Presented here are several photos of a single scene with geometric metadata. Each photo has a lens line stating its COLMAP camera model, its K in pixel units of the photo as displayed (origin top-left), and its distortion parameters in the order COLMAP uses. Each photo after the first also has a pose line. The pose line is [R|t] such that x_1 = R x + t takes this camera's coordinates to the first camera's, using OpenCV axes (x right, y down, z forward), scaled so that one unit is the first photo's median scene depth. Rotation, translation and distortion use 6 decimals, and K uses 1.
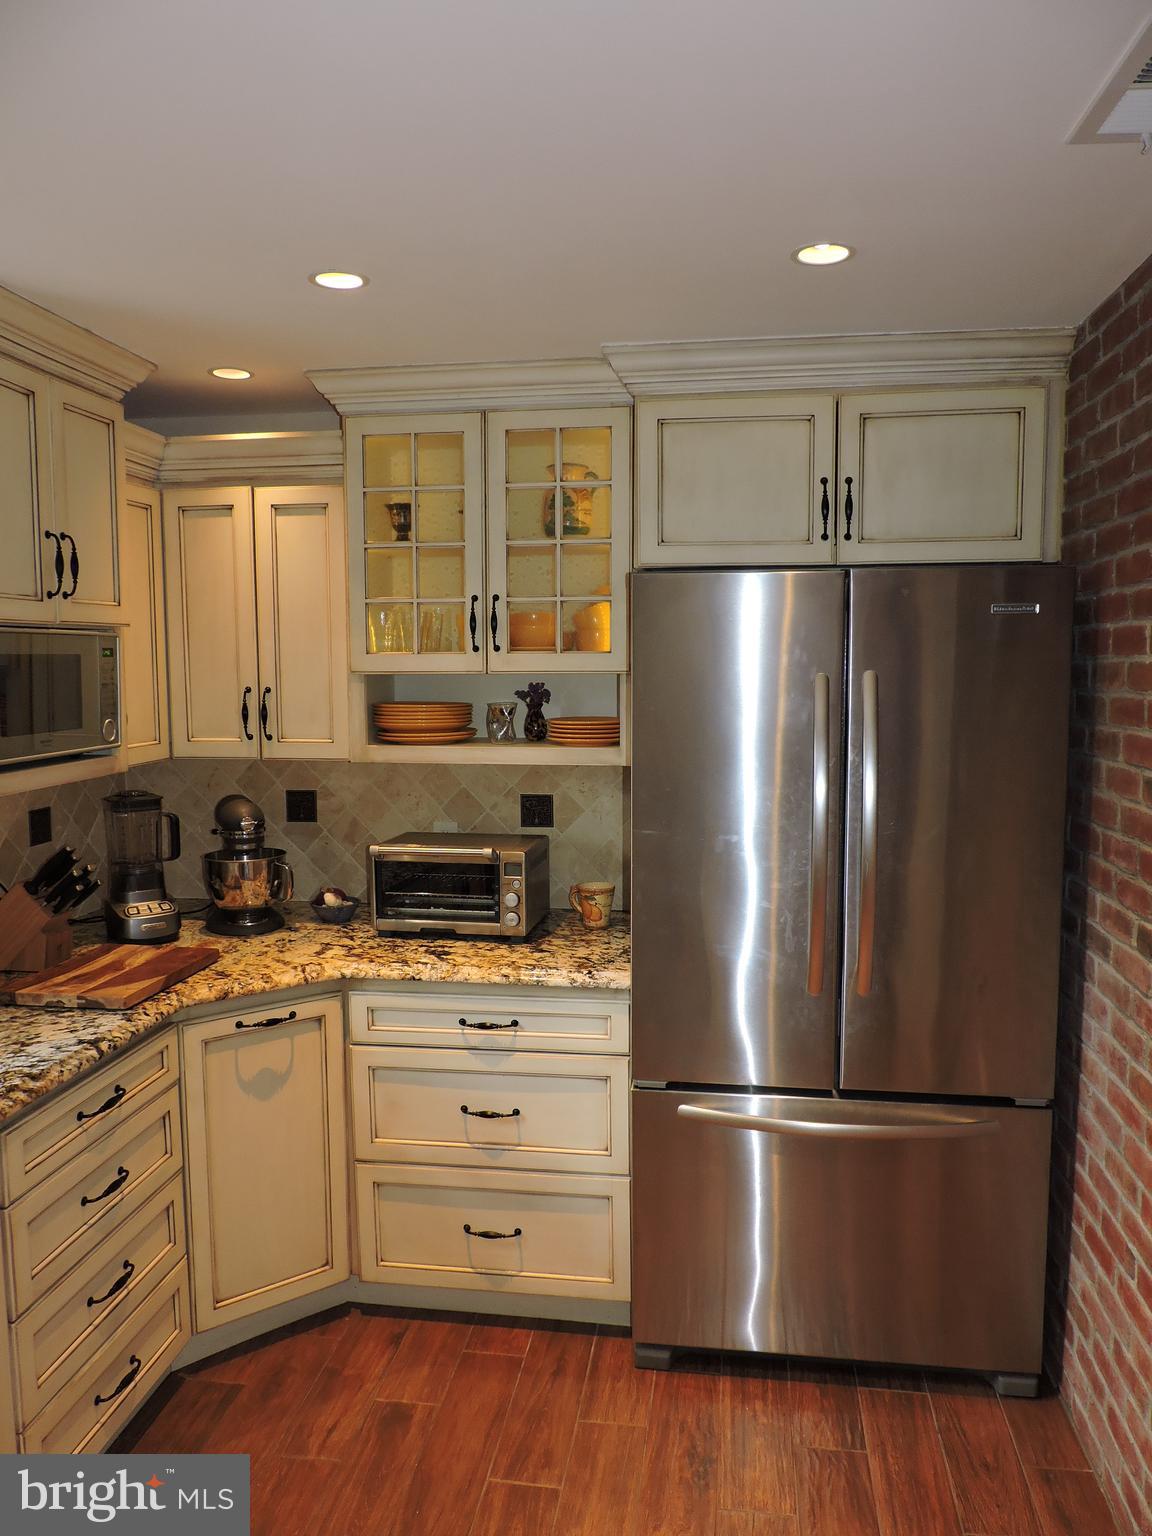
lens RADIAL K [[1108.8, 0, 579.4], [0, 1108.8, 766.3], [0, 0, 1]] dist [-0.009175, 0.001852]
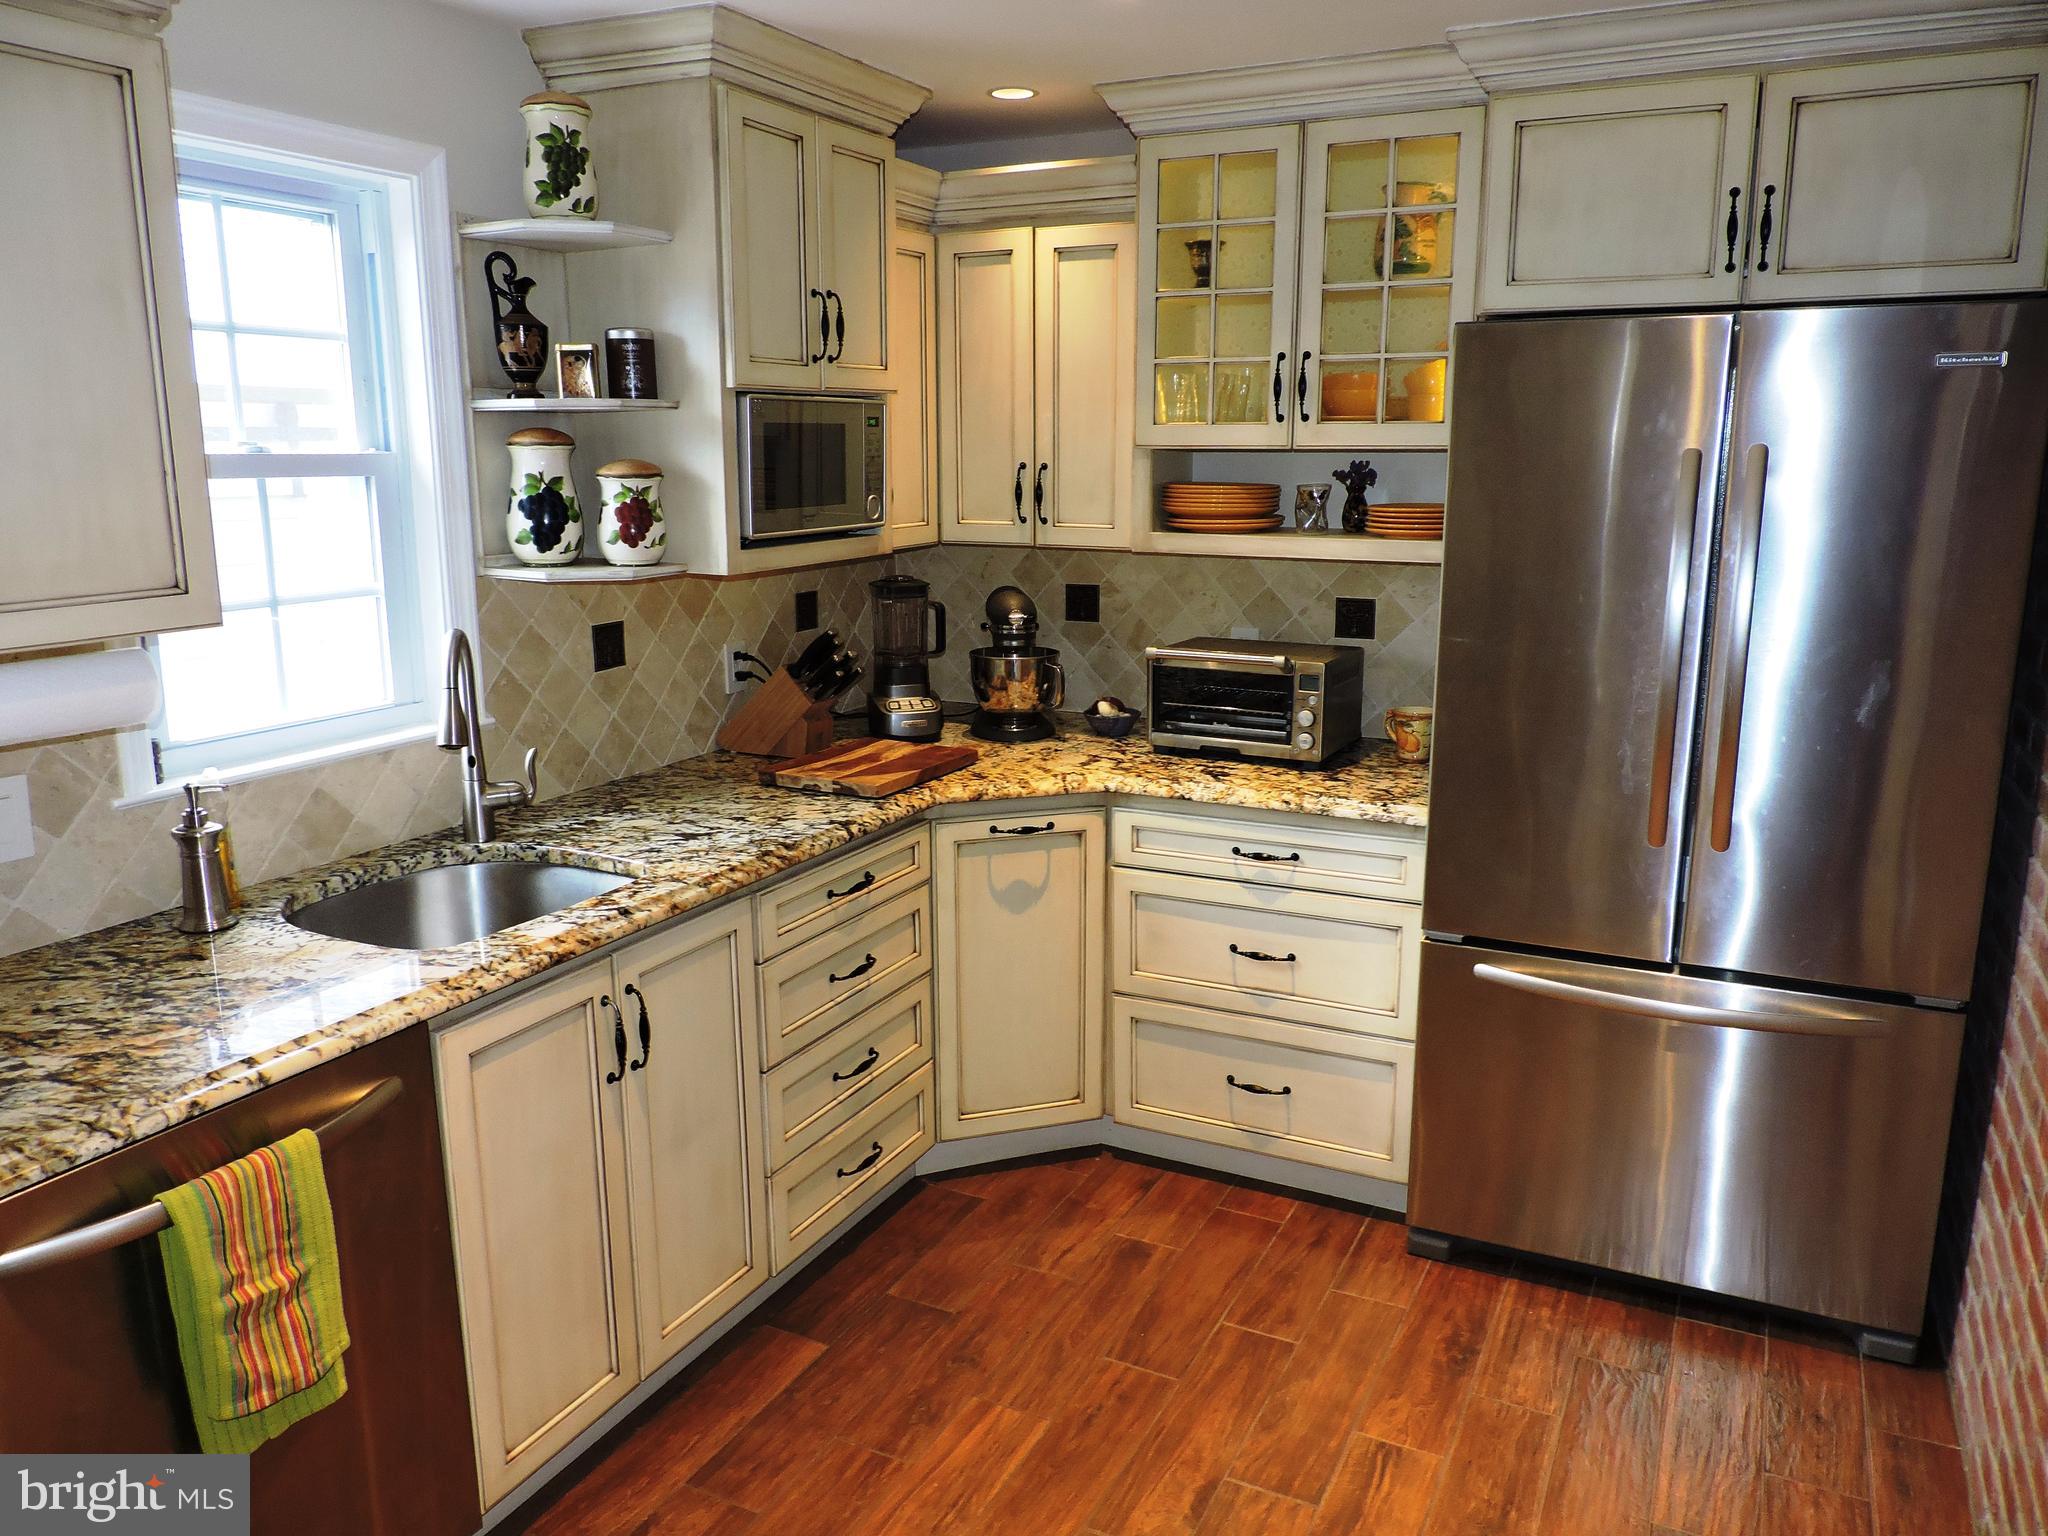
lens RADIAL K [[1478.4, 0, 1015.7], [0, 1478.4, 769.8], [0, 0, 1]] dist [-0.009175, 0.001852]
pose [[0.946324, 0.075742, -0.314219, 0.086055], [-0.036072, 0.990831, 0.130203, 0.017772], [0.321199, -0.111880, 0.940380, -0.136771]]
